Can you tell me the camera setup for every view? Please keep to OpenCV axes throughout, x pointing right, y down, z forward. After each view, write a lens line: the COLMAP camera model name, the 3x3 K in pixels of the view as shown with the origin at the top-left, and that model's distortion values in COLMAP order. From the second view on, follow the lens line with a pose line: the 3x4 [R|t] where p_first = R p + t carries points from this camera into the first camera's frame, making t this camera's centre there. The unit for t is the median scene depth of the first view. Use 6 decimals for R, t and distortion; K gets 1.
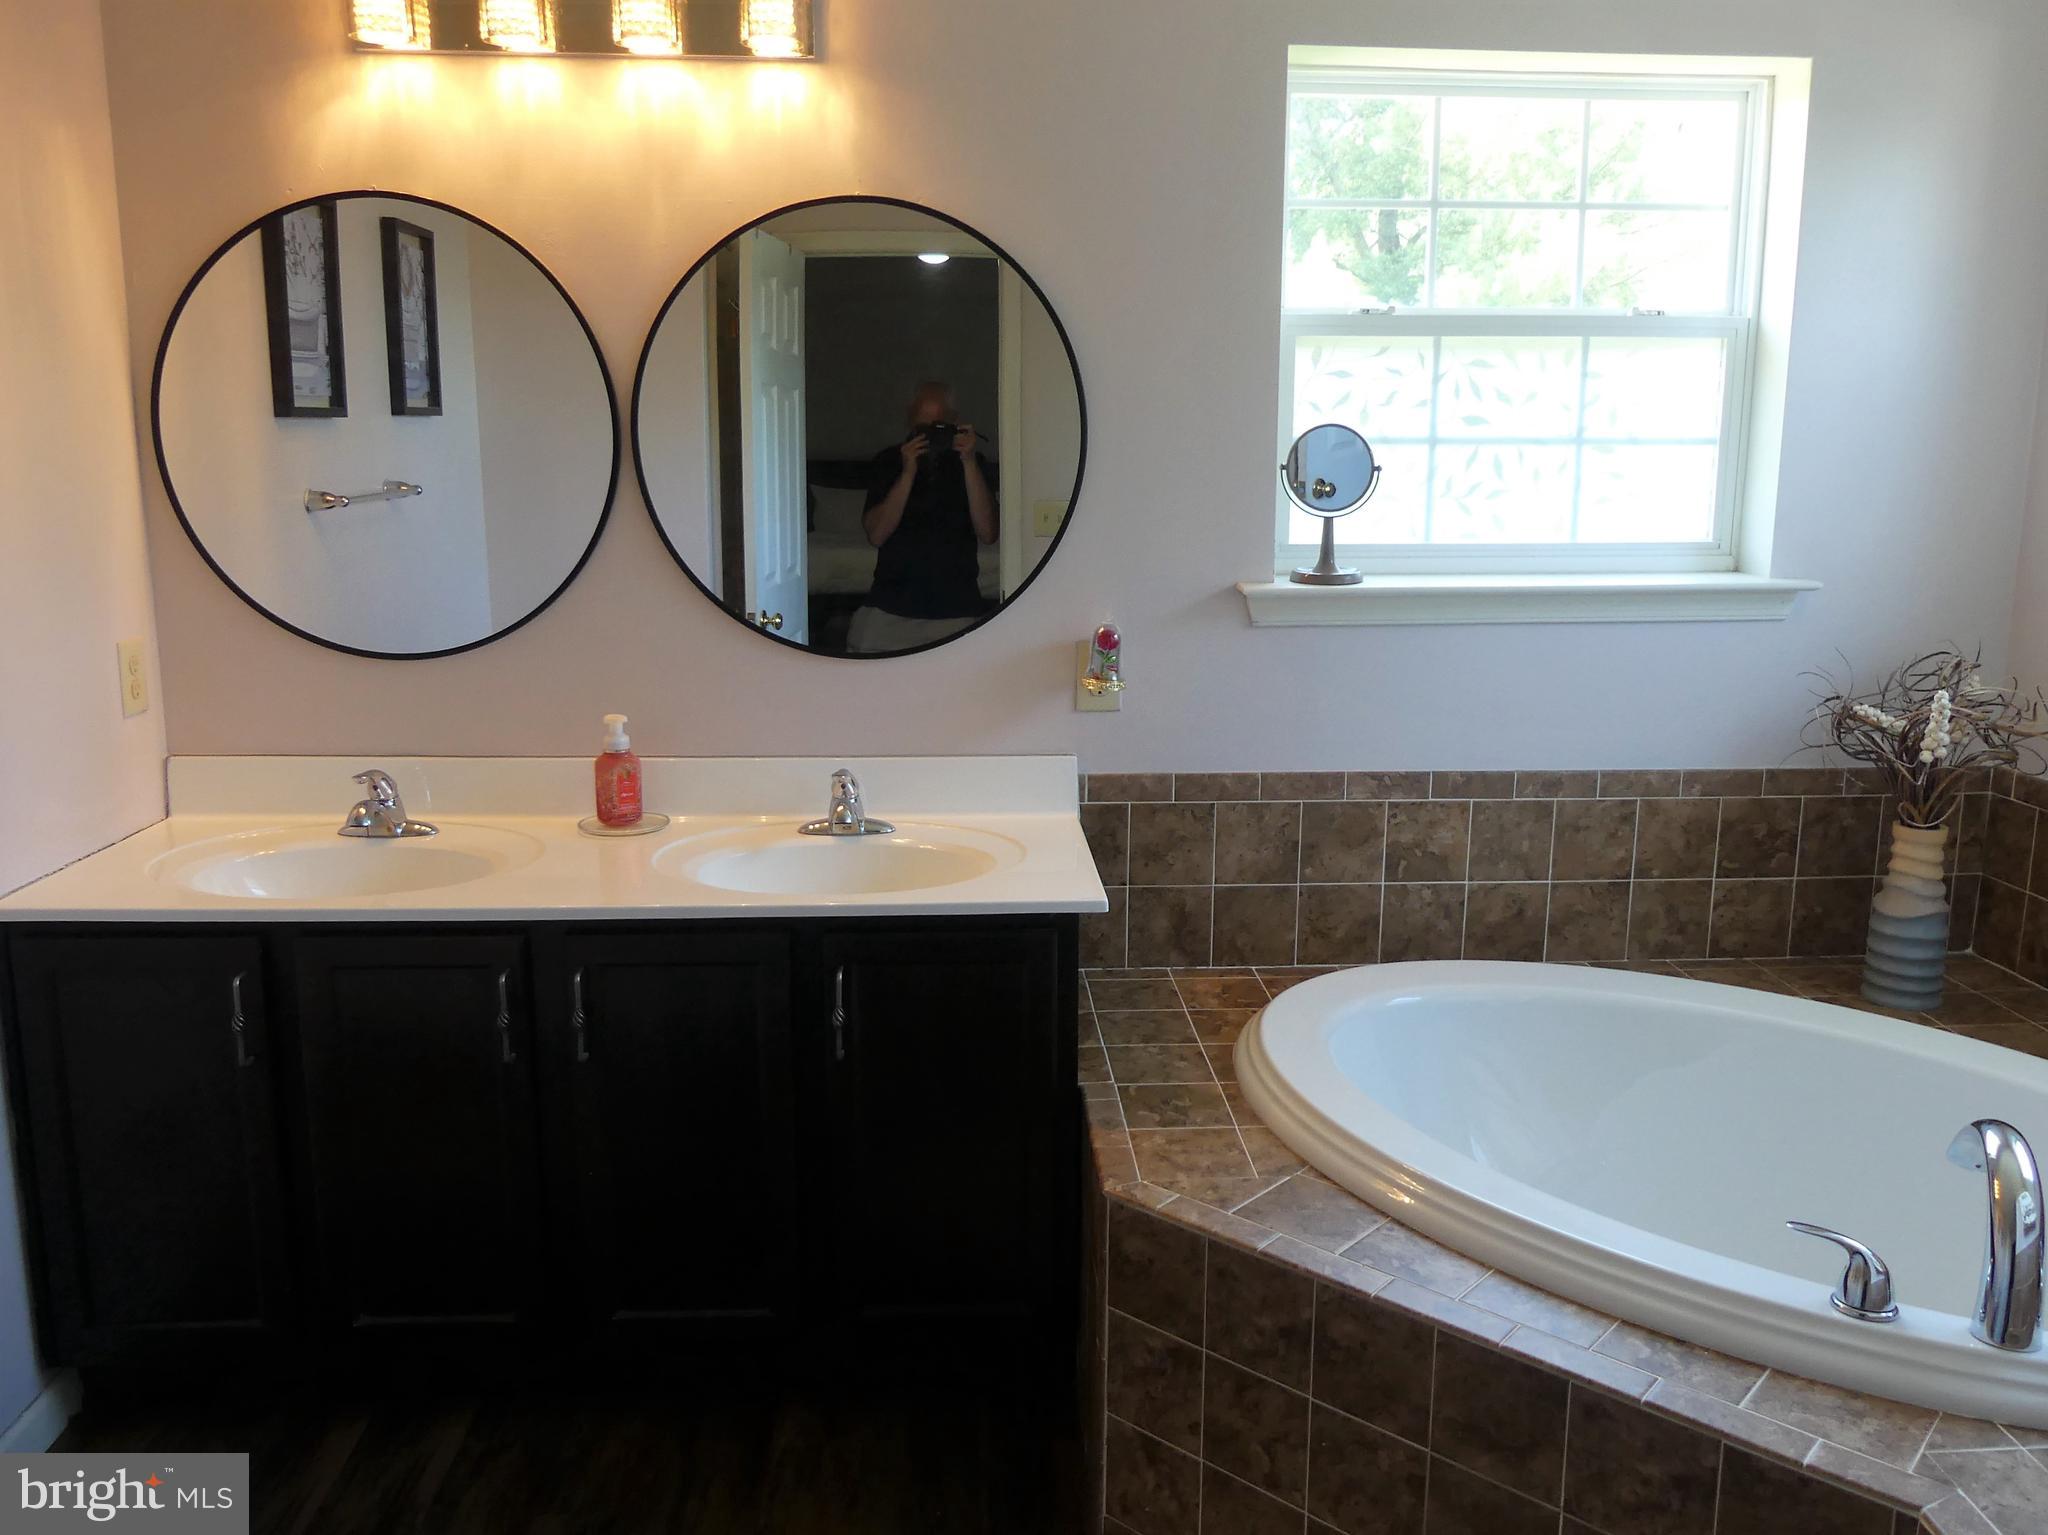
lens RADIAL K [[1588.1, 0, 1025.3], [0, 1588.1, 749.9], [0, 0, 1]] dist [0.002818, 0.005794]
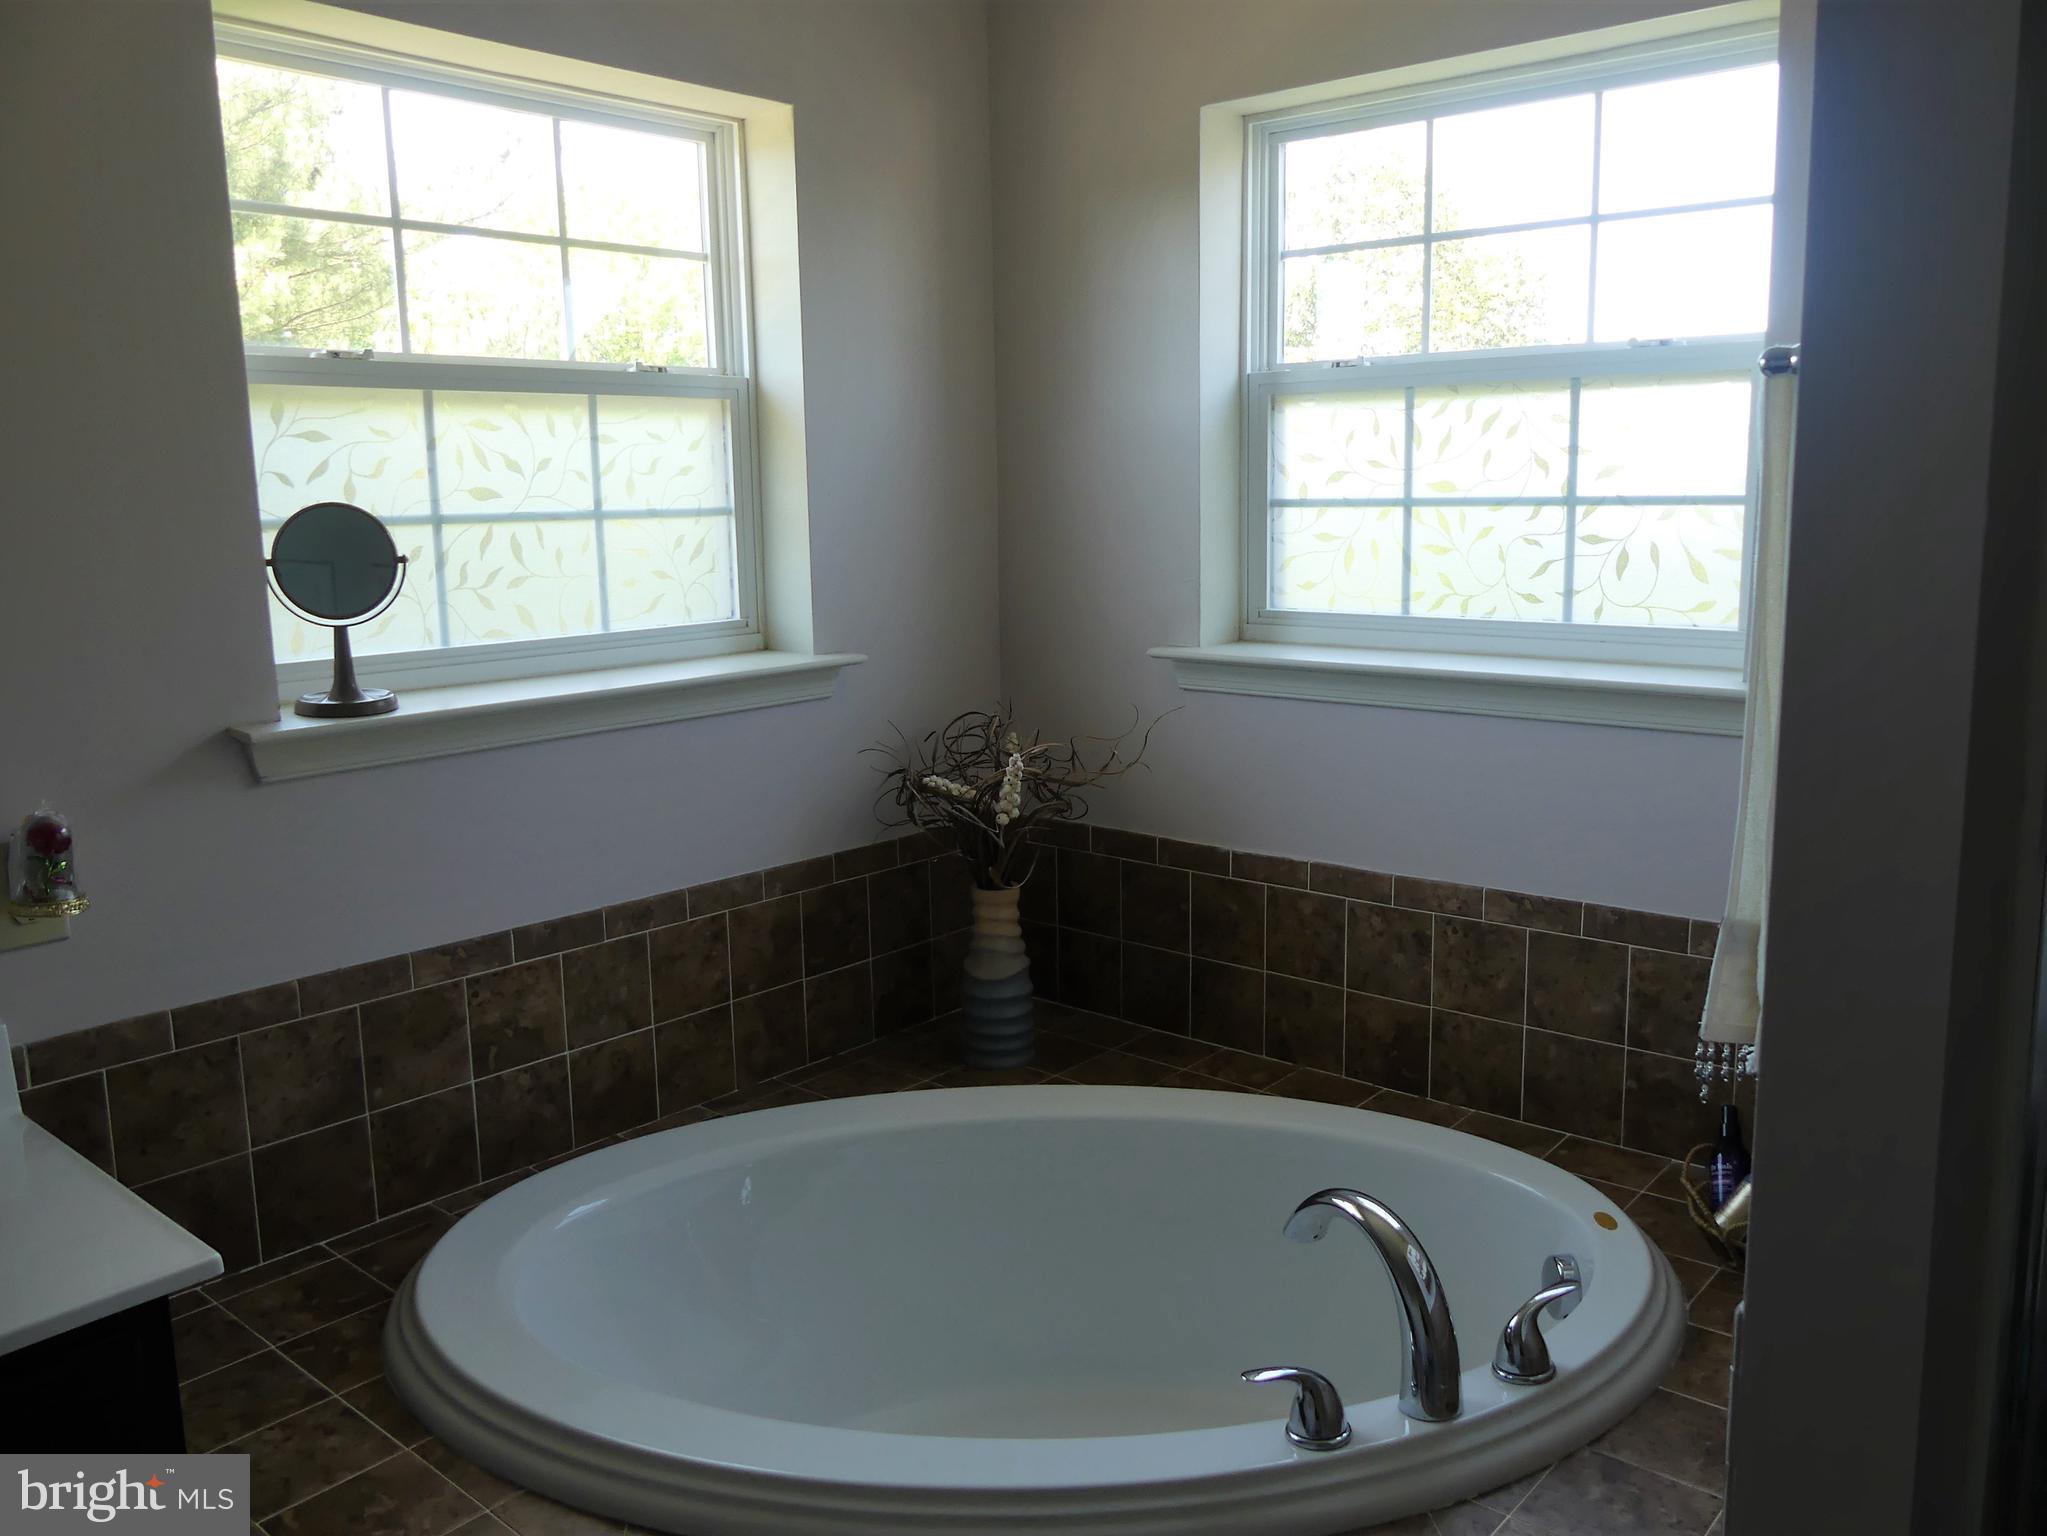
lens RADIAL K [[1587.4, 0, 1021.0], [0, 1587.4, 784.5], [0, 0, 1]] dist [0.002818, 0.005794]
pose [[0.706285, -0.143403, 0.693251, -0.108475], [0.155285, 0.986802, 0.045921, -0.056073], [-0.690686, 0.075218, 0.719232, 0.241402]]
